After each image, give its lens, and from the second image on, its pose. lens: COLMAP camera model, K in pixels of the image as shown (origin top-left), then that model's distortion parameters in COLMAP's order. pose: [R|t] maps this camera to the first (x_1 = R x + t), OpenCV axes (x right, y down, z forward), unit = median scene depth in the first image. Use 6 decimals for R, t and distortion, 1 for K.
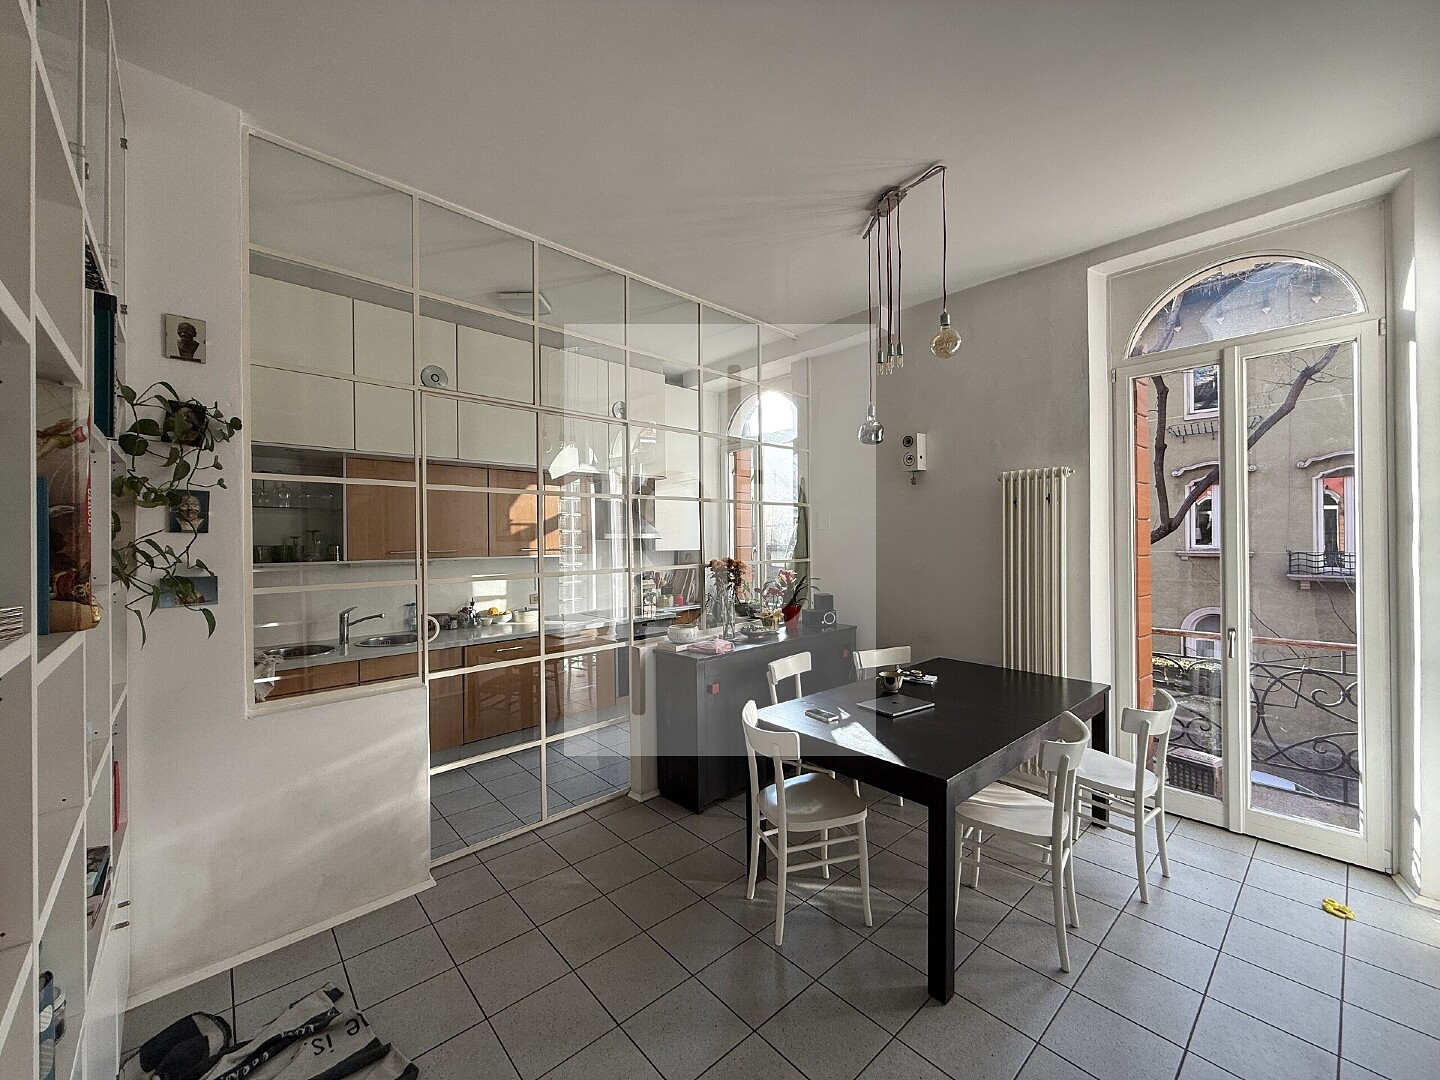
lens RADIAL K [[572.1, 0, 720.0], [0, 572.1, 540.0], [0, 0, 1]] dist [-0.000338, -0.000129]
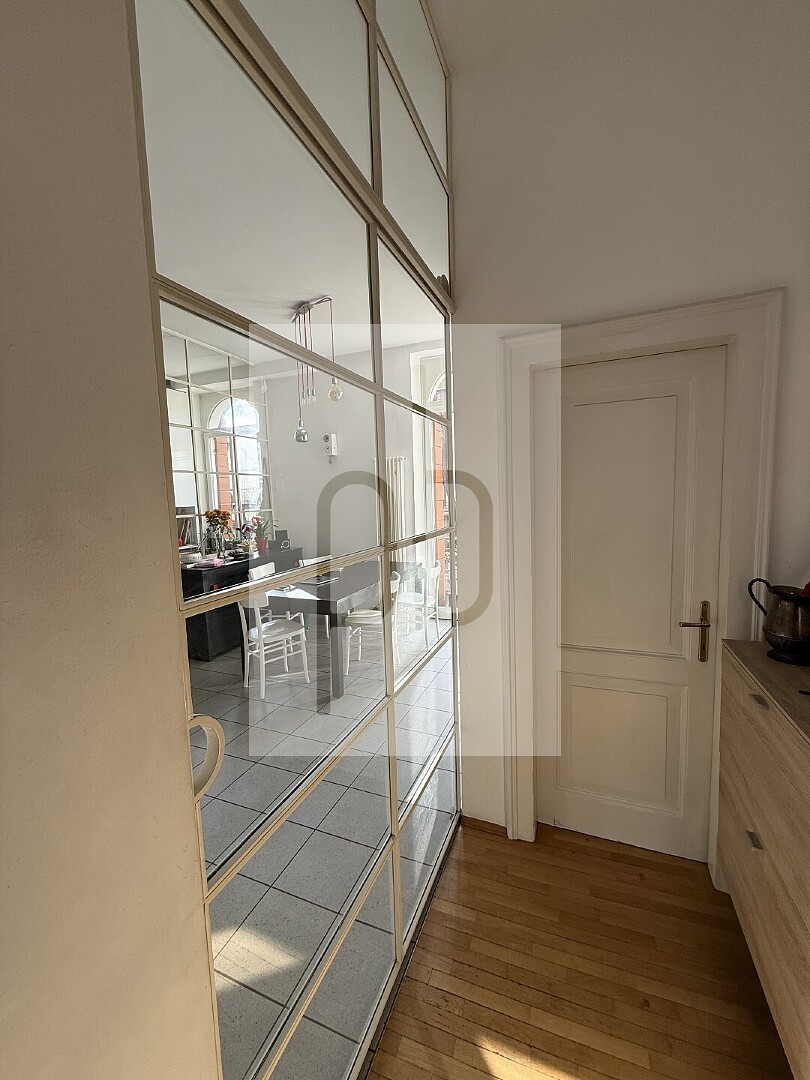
lens RADIAL K [[429.8, 0, 405.0], [0, 429.8, 540.0], [0, 0, 1]] dist [-0.000111, -0.000285]
pose [[0.901372, -0.061978, 0.428587, -0.045345], [0.022060, 0.994992, 0.097491, 0.015930], [-0.432483, -0.078421, 0.898225, -0.410467]]
